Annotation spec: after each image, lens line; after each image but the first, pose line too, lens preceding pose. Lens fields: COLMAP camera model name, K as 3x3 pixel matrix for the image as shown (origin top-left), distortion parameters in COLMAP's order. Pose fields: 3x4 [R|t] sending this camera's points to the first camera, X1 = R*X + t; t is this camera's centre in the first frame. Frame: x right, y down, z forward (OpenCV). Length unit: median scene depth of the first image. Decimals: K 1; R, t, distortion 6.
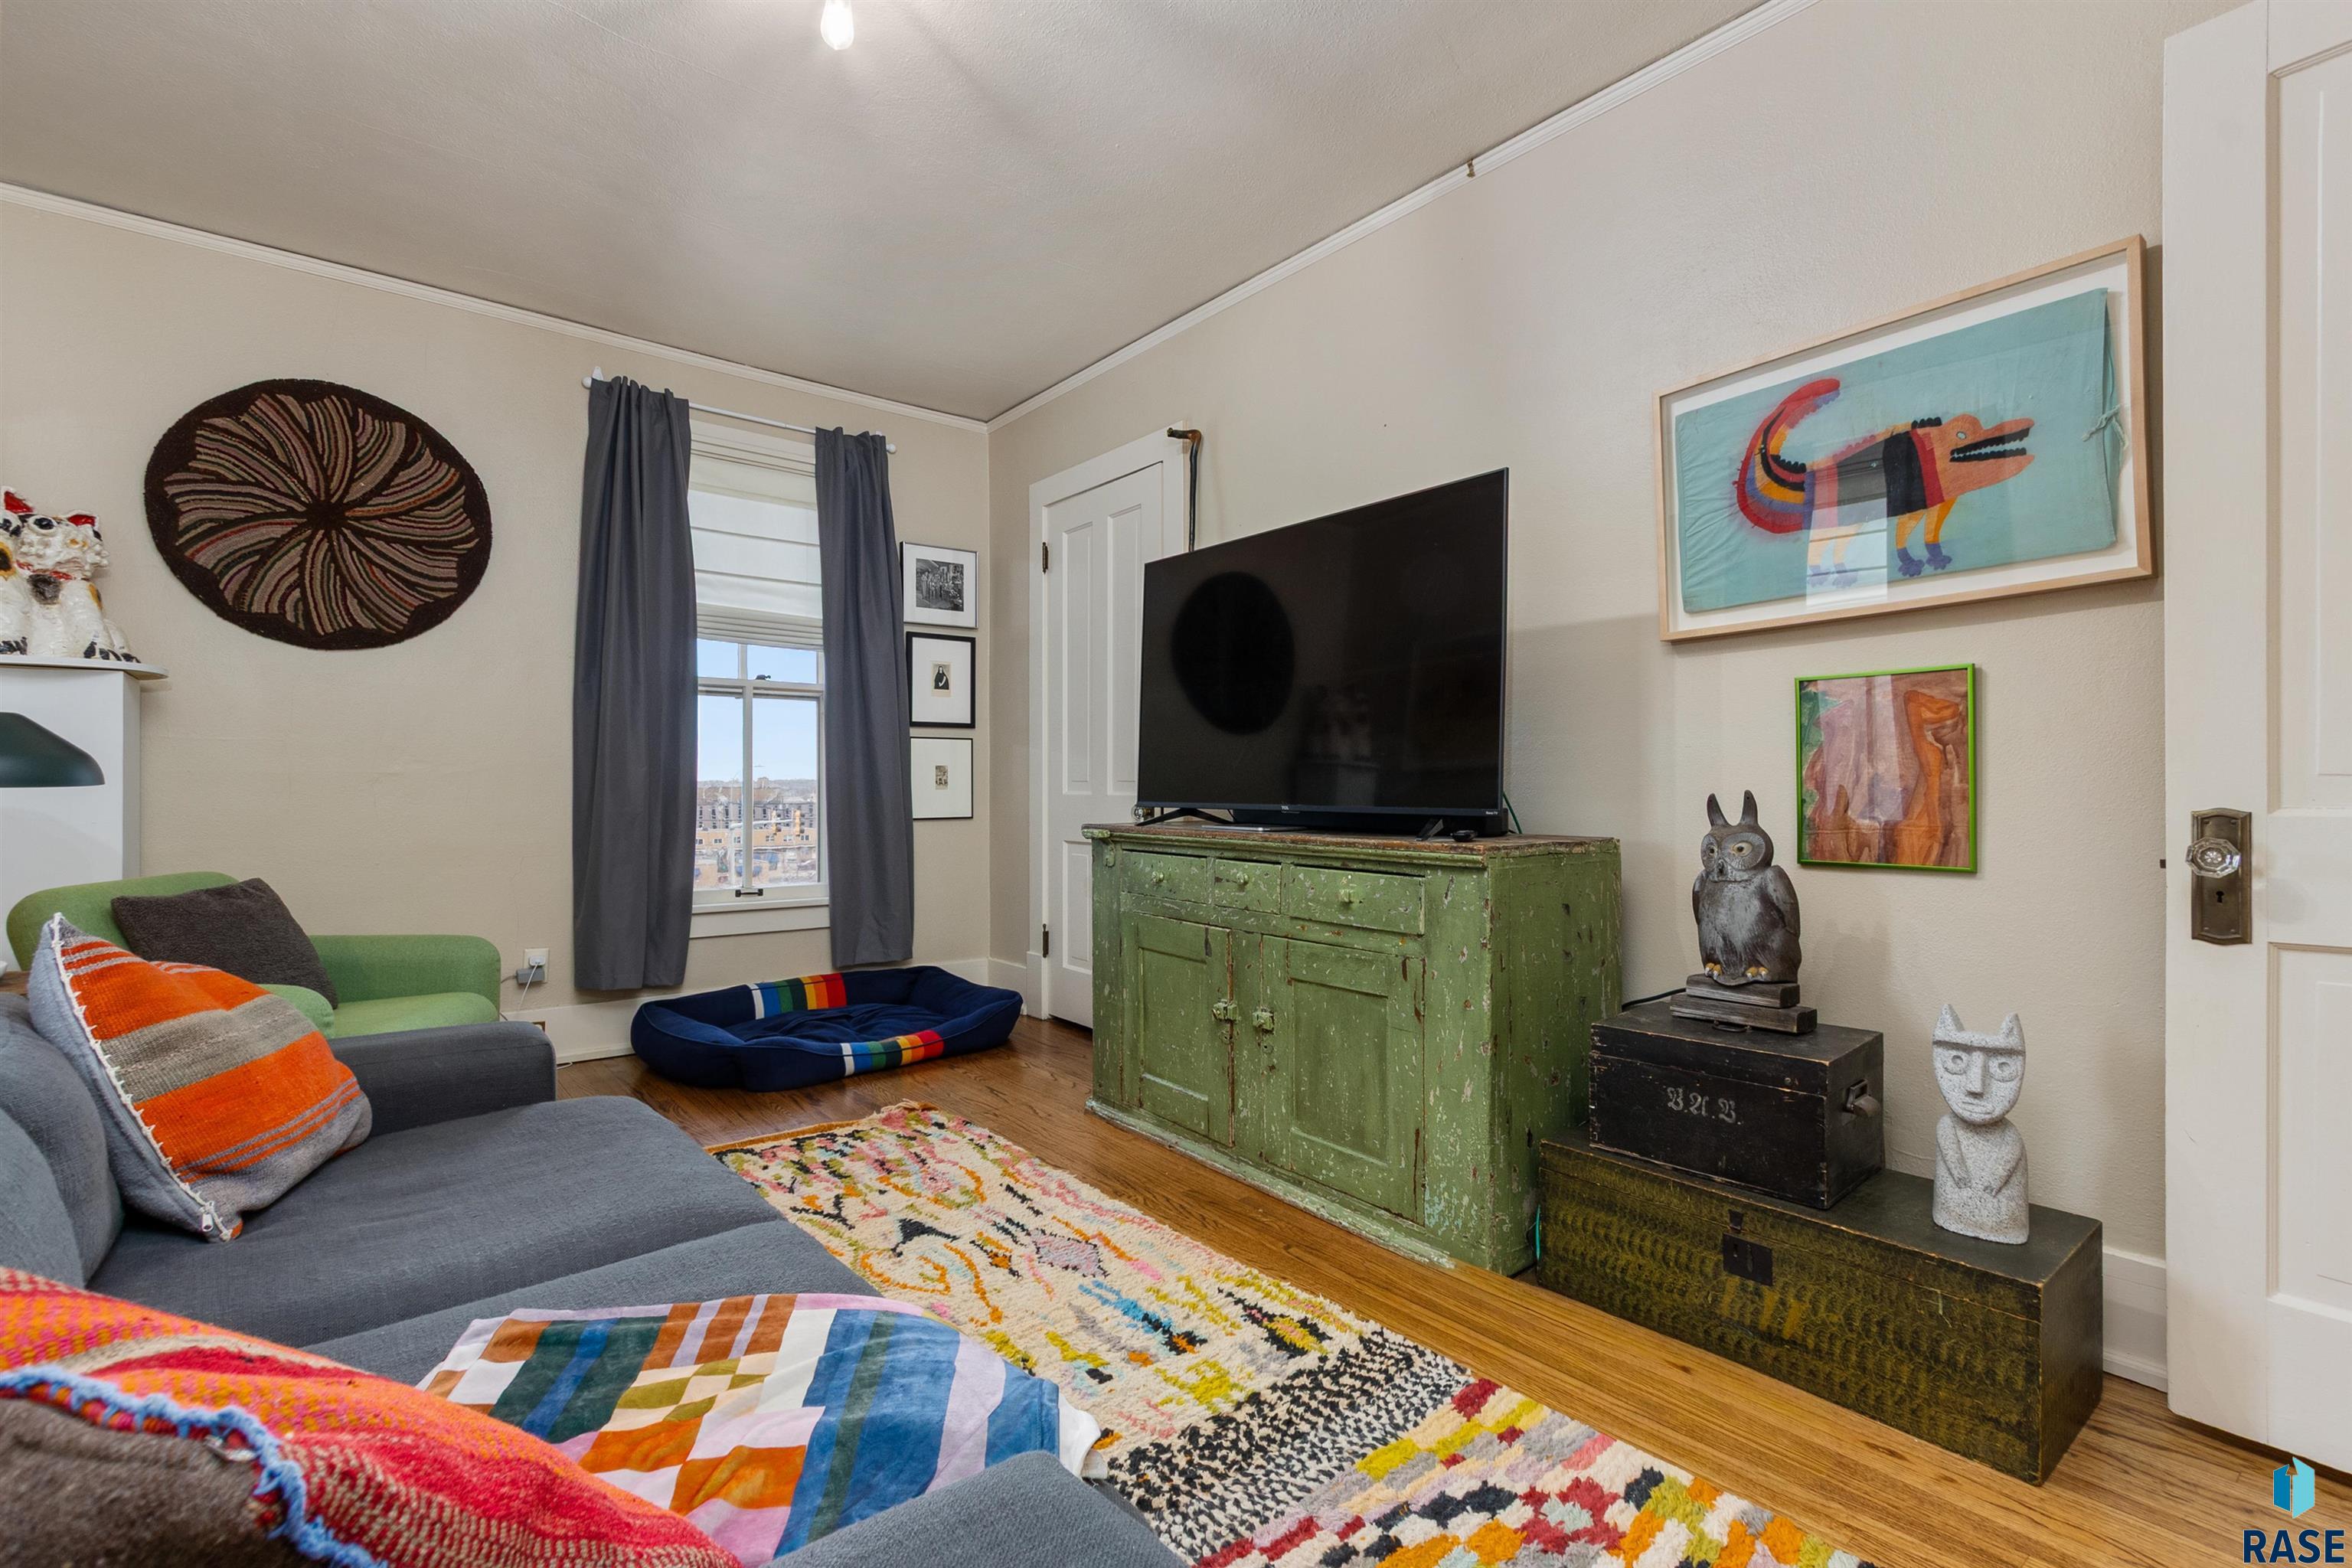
lens RADIAL K [[1070.0, 0, 1176.0], [0, 1070.0, 785.4], [0, 0, 1]] dist [0.004867, -0.000406]
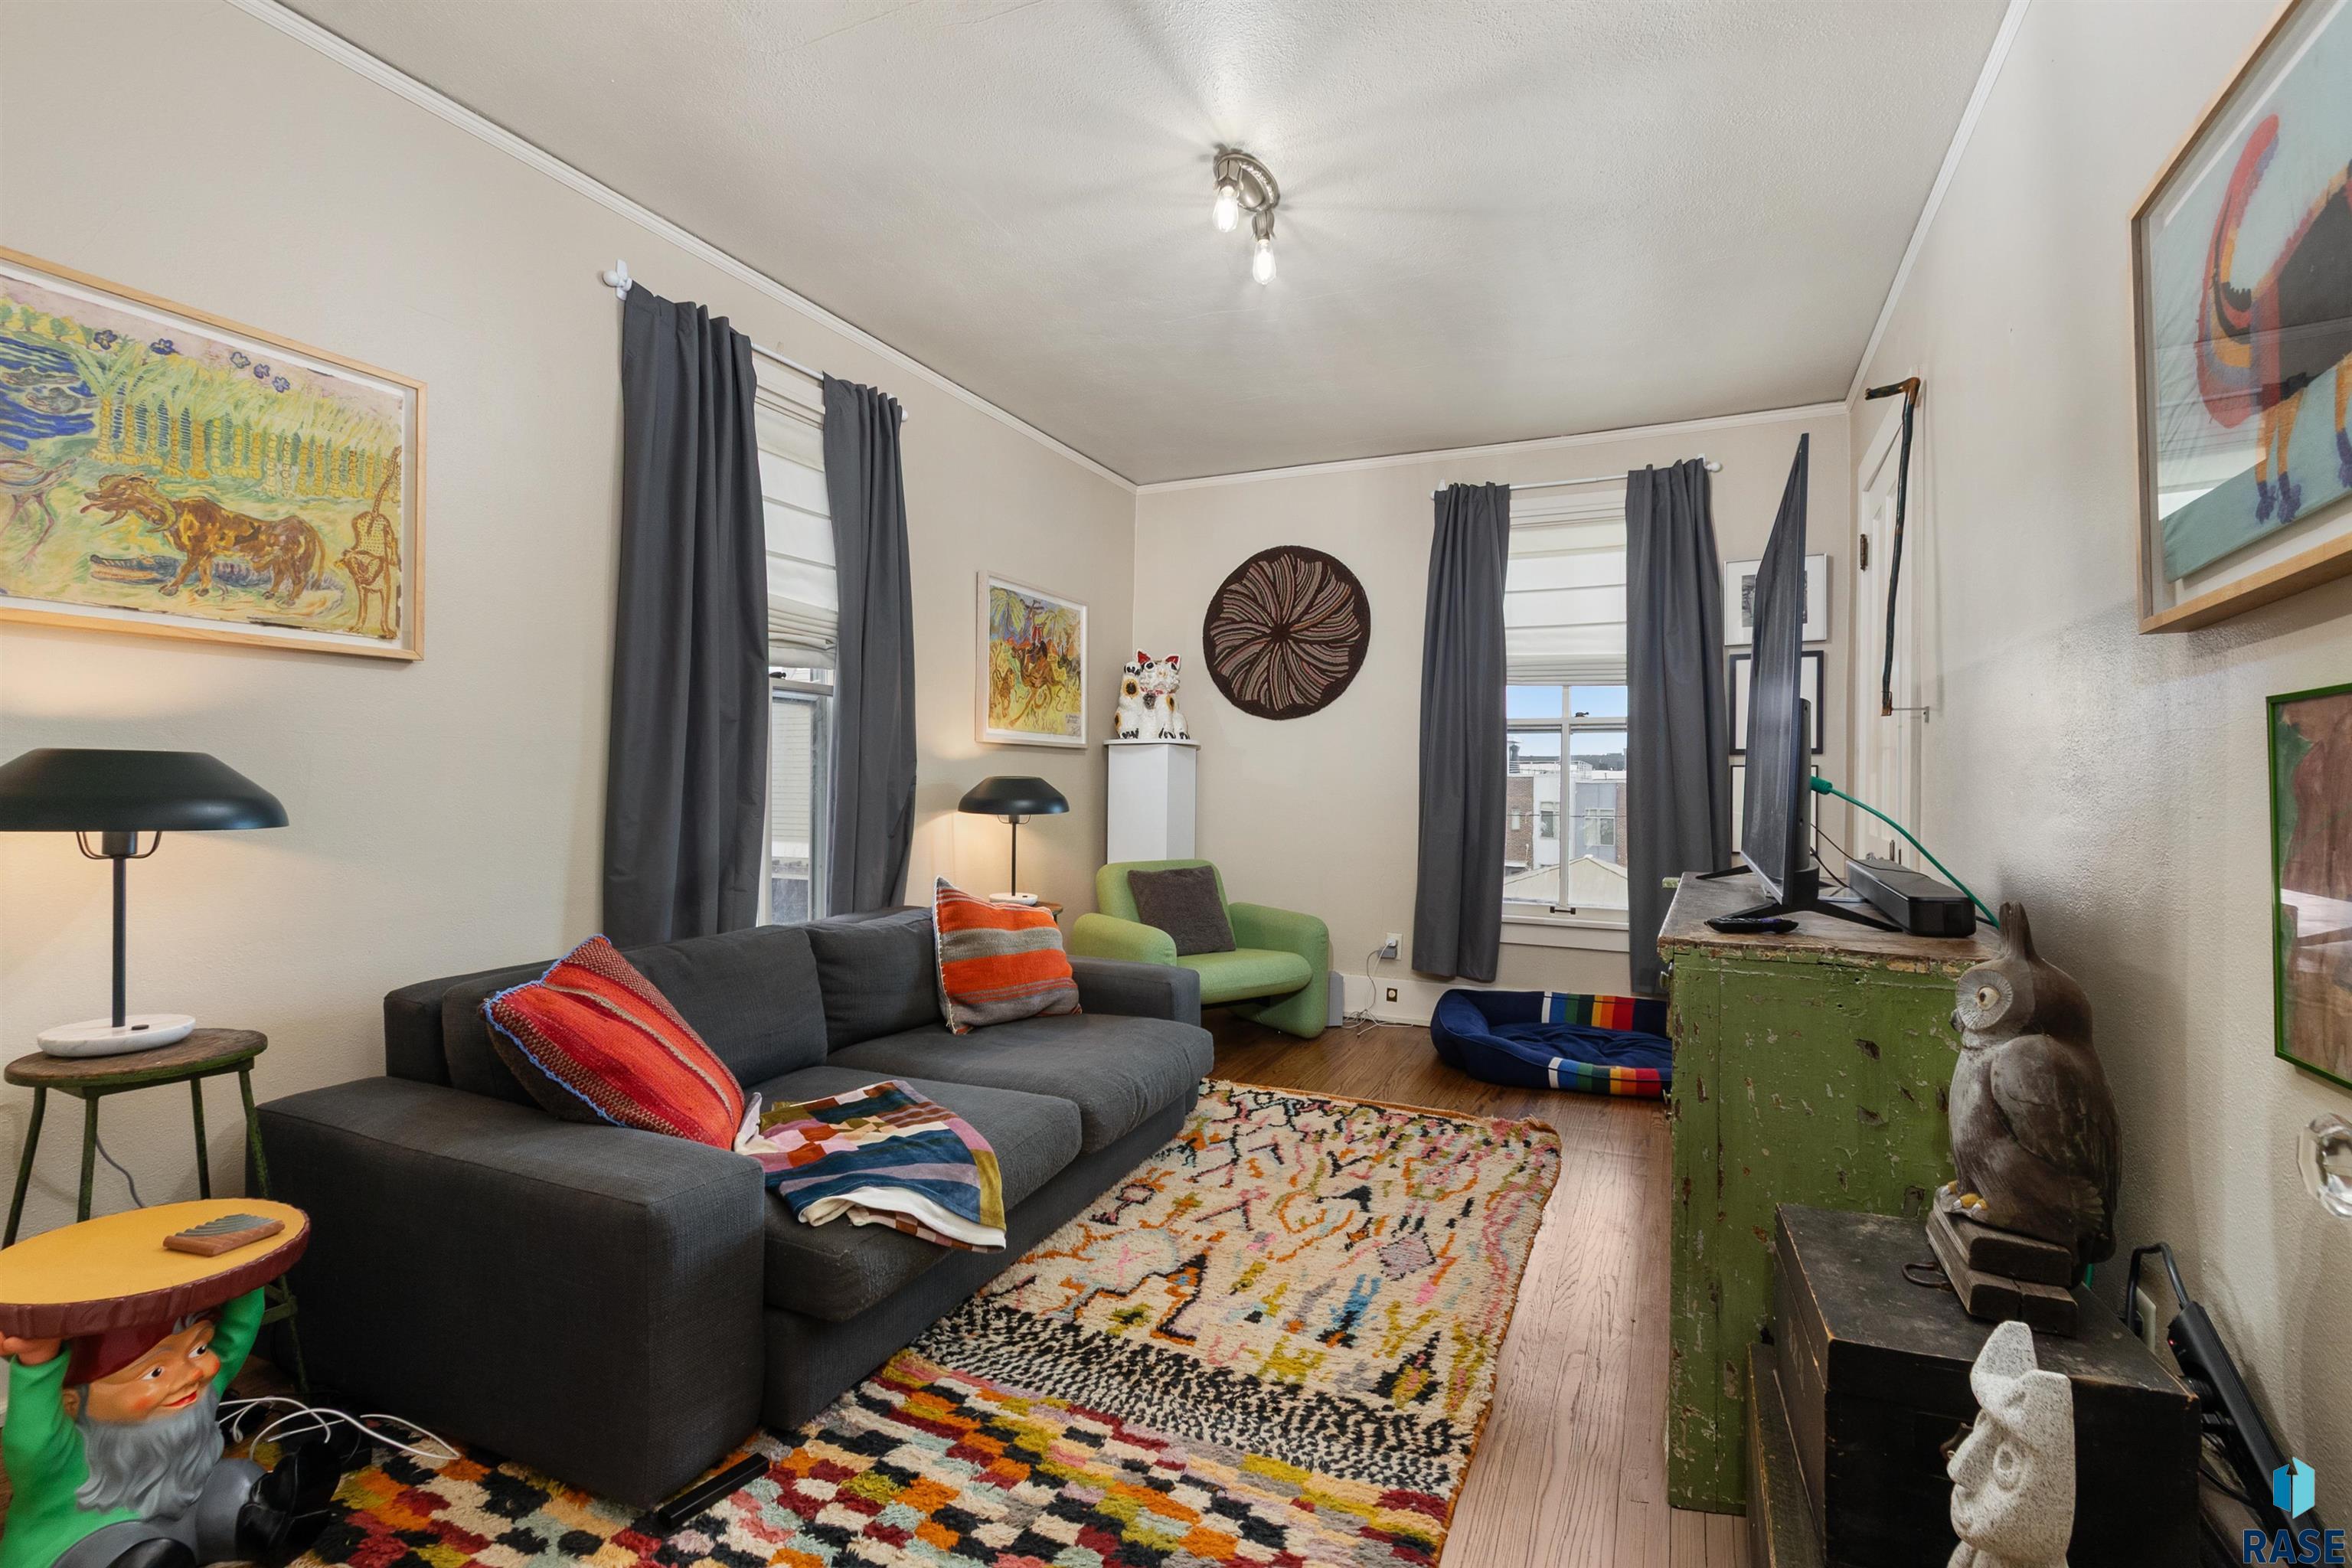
lens RADIAL K [[1070.0, 0, 1177.4], [0, 1070.0, 778.3], [0, 0, 1]] dist [0.004867, -0.000406]
pose [[0.440116, -0.000007, -0.897941, 0.628645], [-0.008096, 0.999959, -0.003976, -0.042512], [0.897904, 0.009020, 0.440098, 0.230105]]
